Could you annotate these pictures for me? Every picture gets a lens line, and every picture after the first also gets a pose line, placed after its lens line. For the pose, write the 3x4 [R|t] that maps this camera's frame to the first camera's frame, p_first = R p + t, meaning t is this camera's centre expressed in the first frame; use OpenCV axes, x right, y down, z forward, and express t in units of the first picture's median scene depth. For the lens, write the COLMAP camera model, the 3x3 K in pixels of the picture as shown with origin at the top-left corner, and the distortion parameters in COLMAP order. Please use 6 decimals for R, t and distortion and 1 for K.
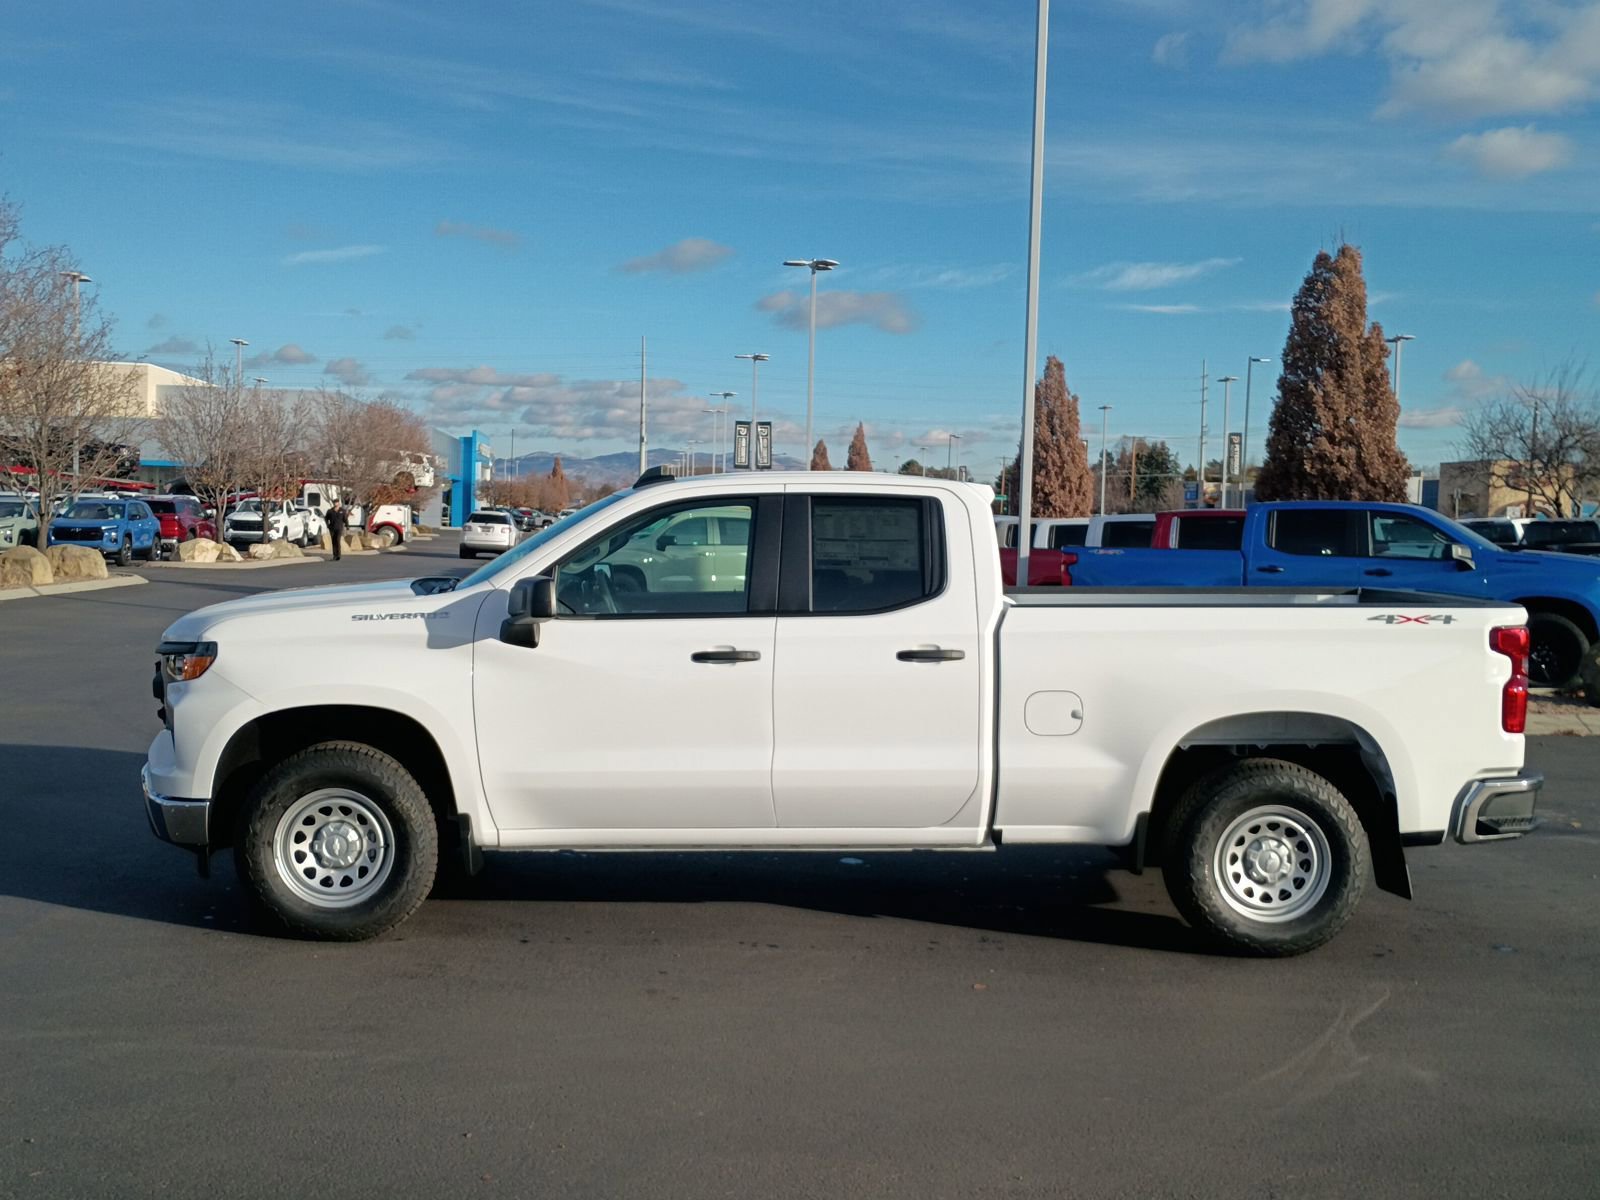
lens RADIAL K [[1686.4, 0, 802.0], [0, 1686.4, 607.2], [0, 0, 1]] dist [0.016918, 0.000000]
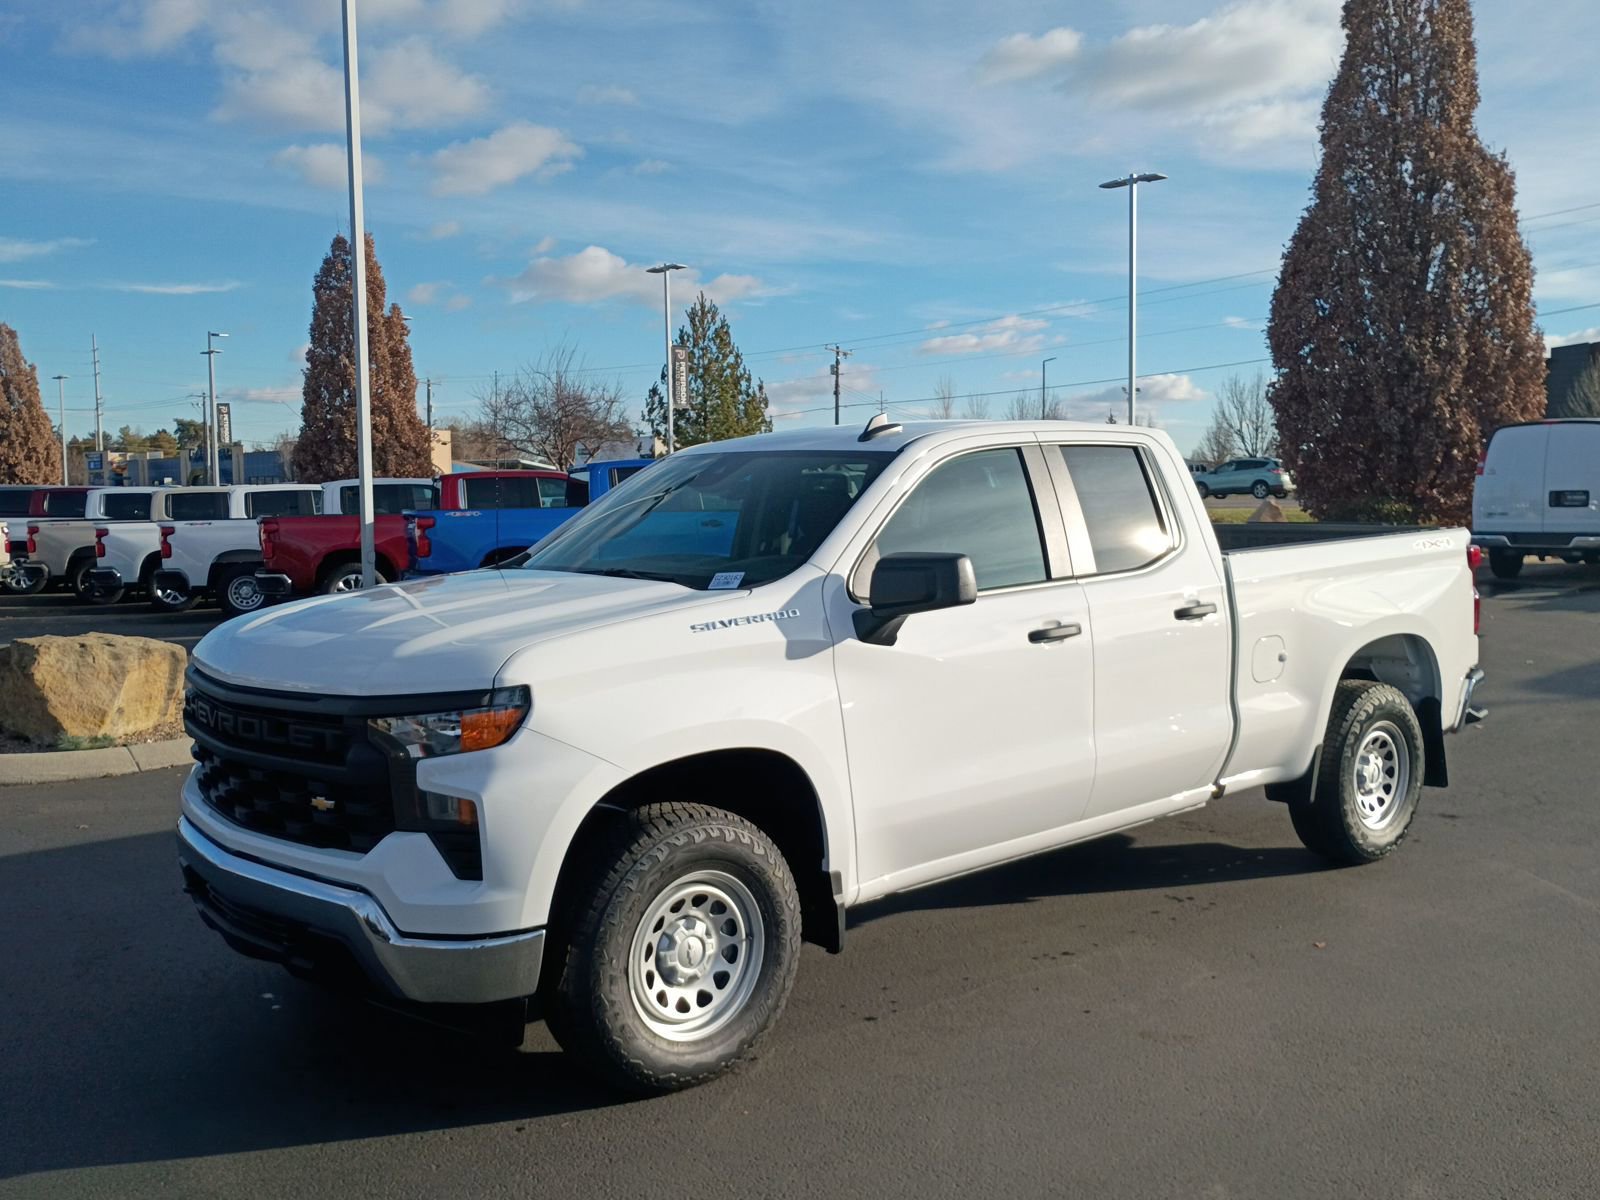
lens RADIAL K [[1492.0, 0, 796.5], [0, 1492.0, 590.8], [0, 0, 1]] dist [0.063826, 0.000000]
pose [[0.784736, -0.078317, 0.614862, -0.547717], [0.066237, 0.996901, 0.042442, -0.029570], [-0.616280, 0.007421, 0.787492, 0.425596]]
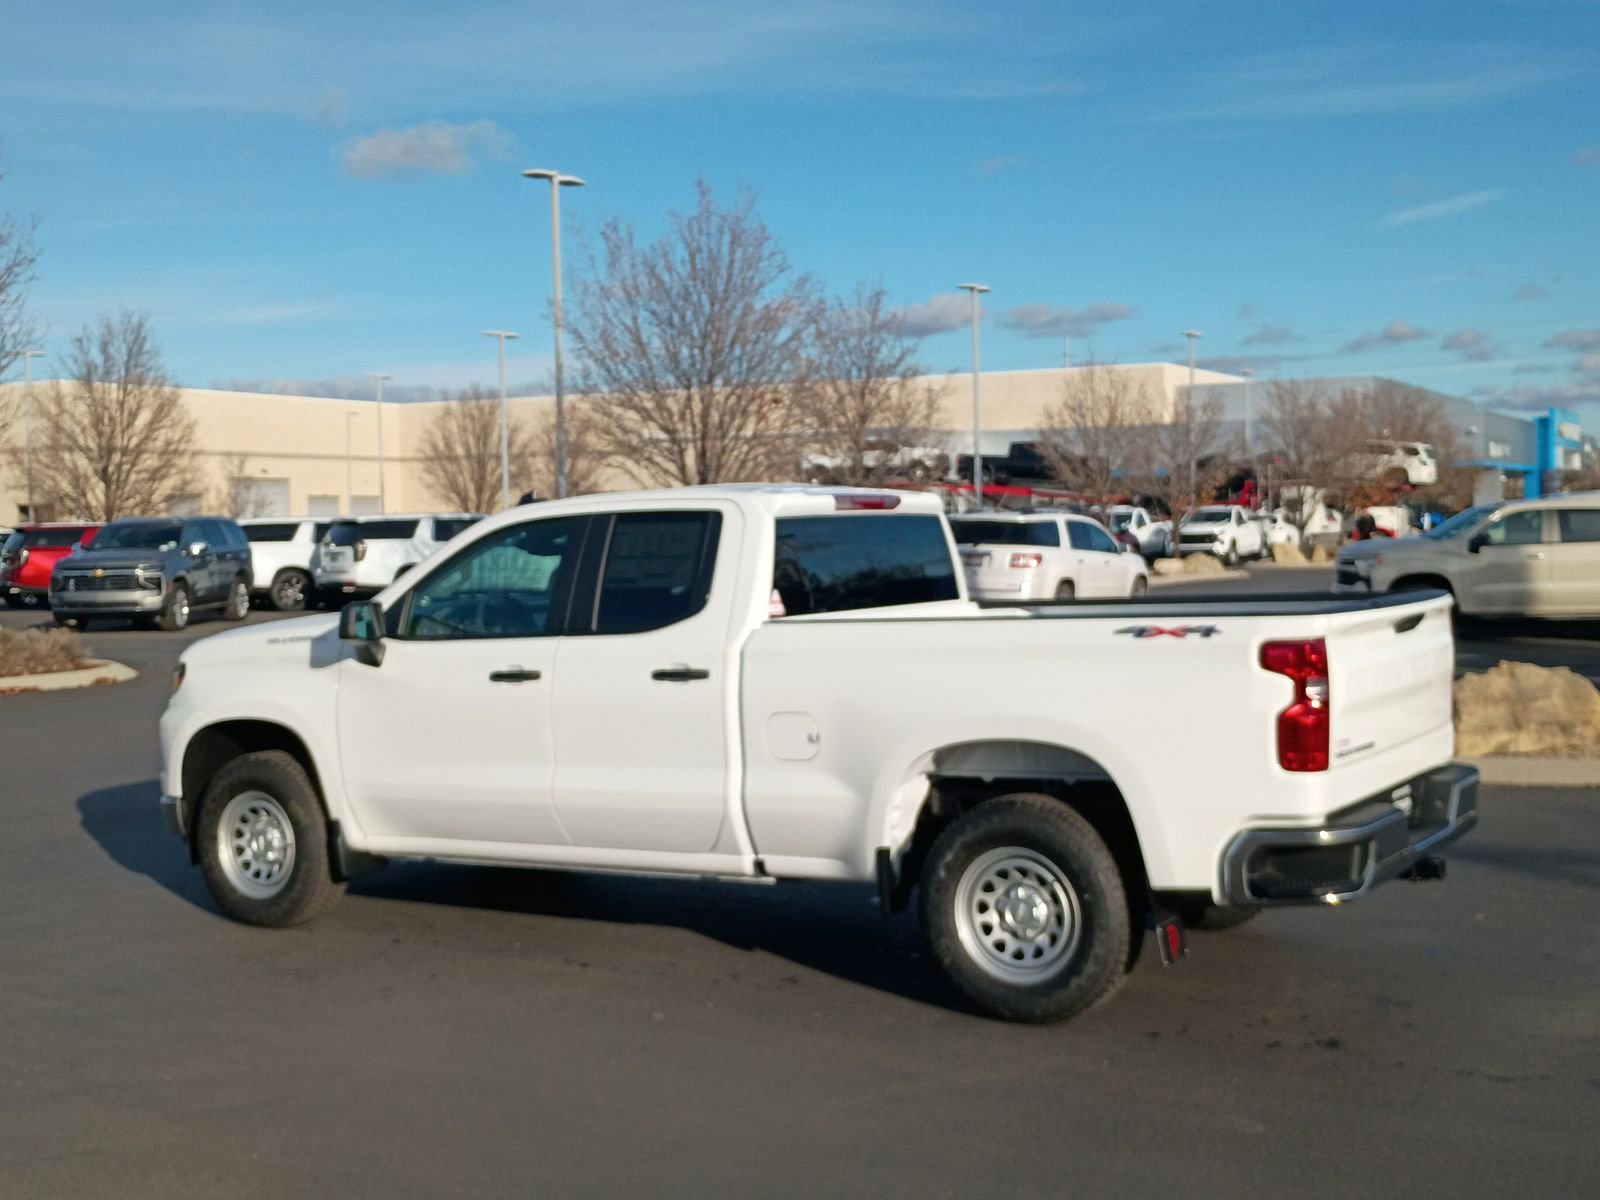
lens RADIAL K [[1982.1, 0, 797.2], [0, 1982.1, 597.2], [0, 0, 1]] dist [0.041555, 0.000000]
pose [[0.830417, -0.021711, -0.556719, 0.684916], [0.012880, 0.999721, -0.019775, 0.006676], [0.556993, 0.009251, 0.830466, 0.081114]]
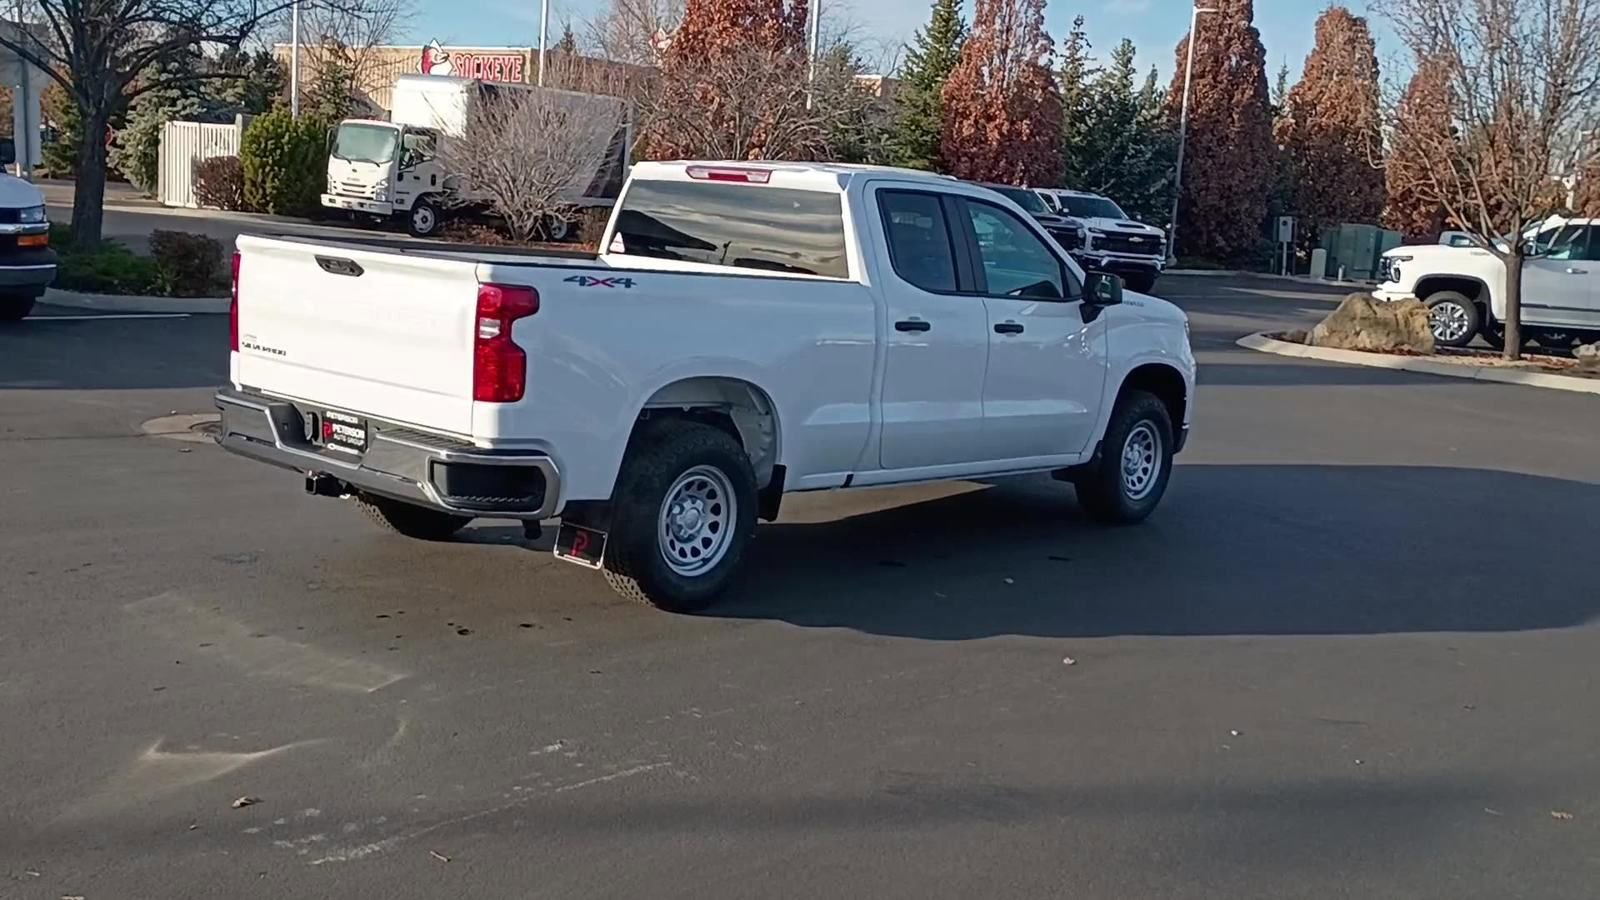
lens RADIAL K [[1671.0, 0, 802.9], [0, 1671.0, 472.6], [0, 0, 1]] dist [0.044703, 0.000000]
pose [[-0.670402, 0.048316, -0.740423, 0.899069], [-0.126071, 0.975952, 0.177833, -0.078512], [0.731209, 0.212565, -0.648189, 1.818966]]
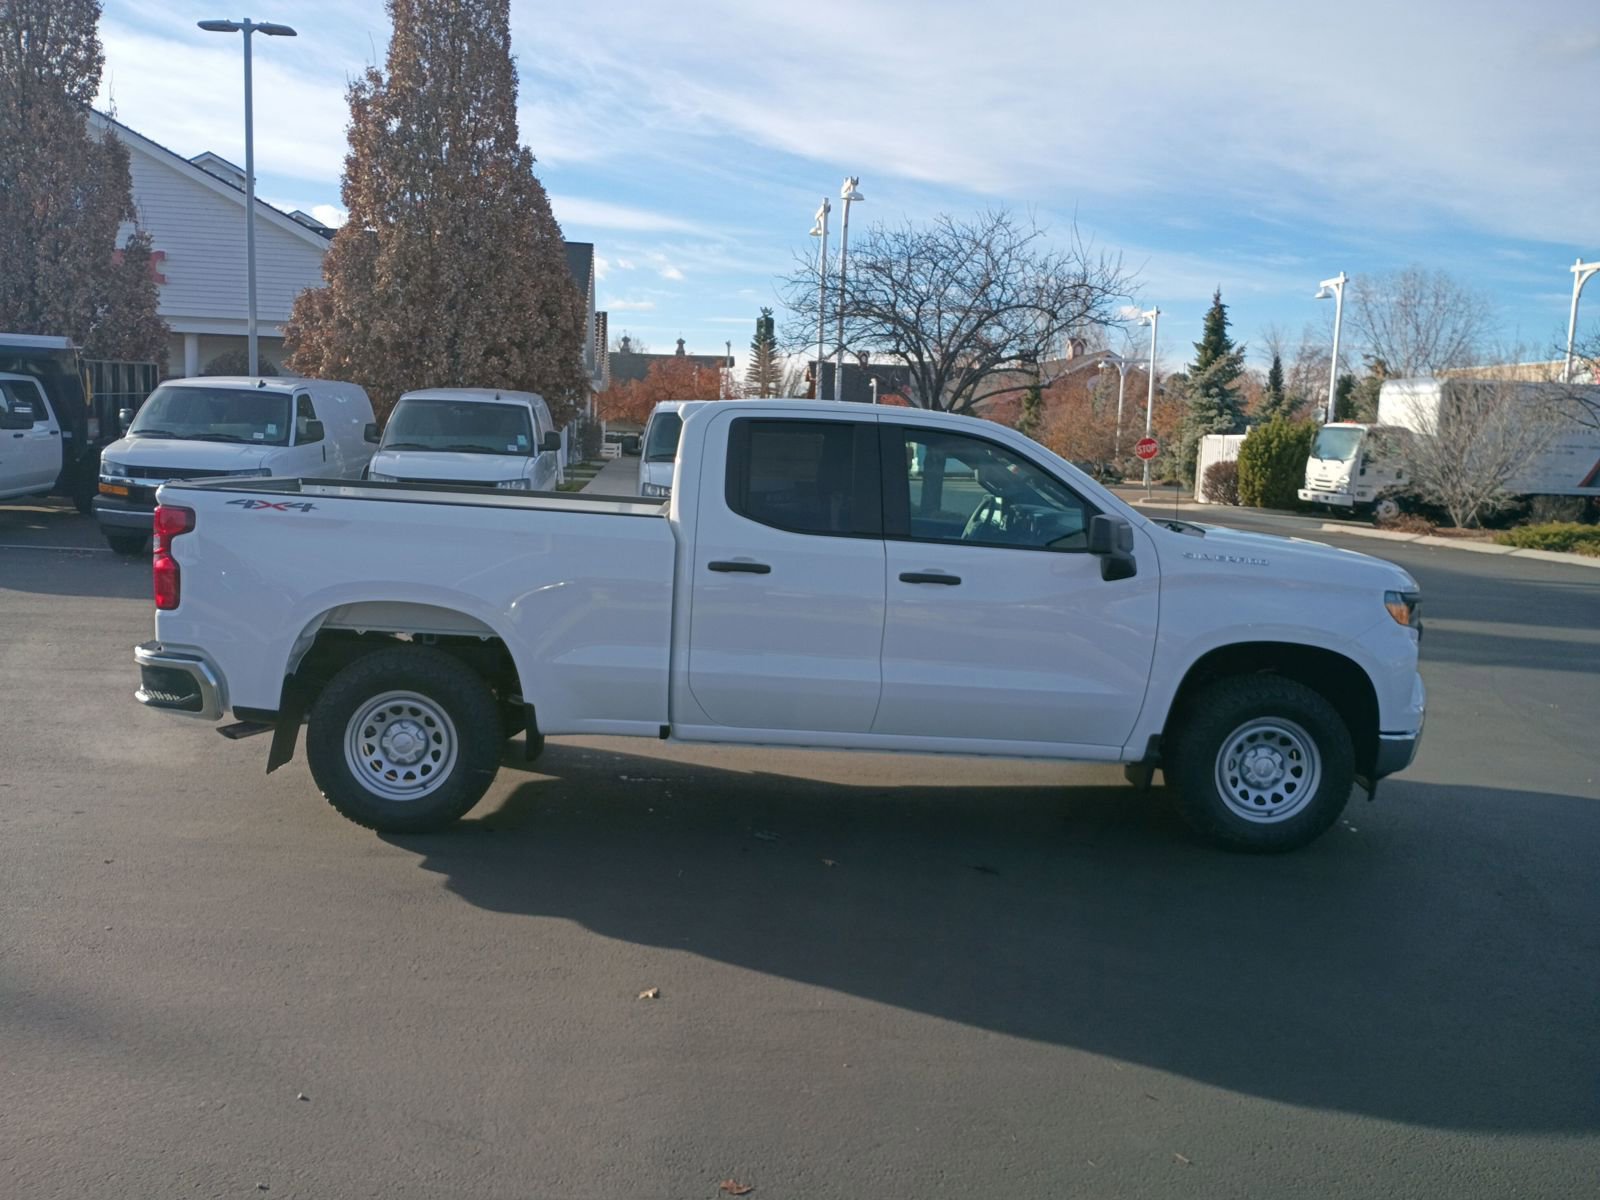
lens RADIAL K [[1316.3, 0, 784.7], [0, 1316.3, 603.3], [0, 0, 1]] dist [0.055562, -0.050150]
pose [[-0.997752, -0.060360, -0.029114, 0.054304], [-0.064472, 0.983116, 0.171247, -0.099355], [0.018286, 0.172739, -0.984798, 1.901496]]
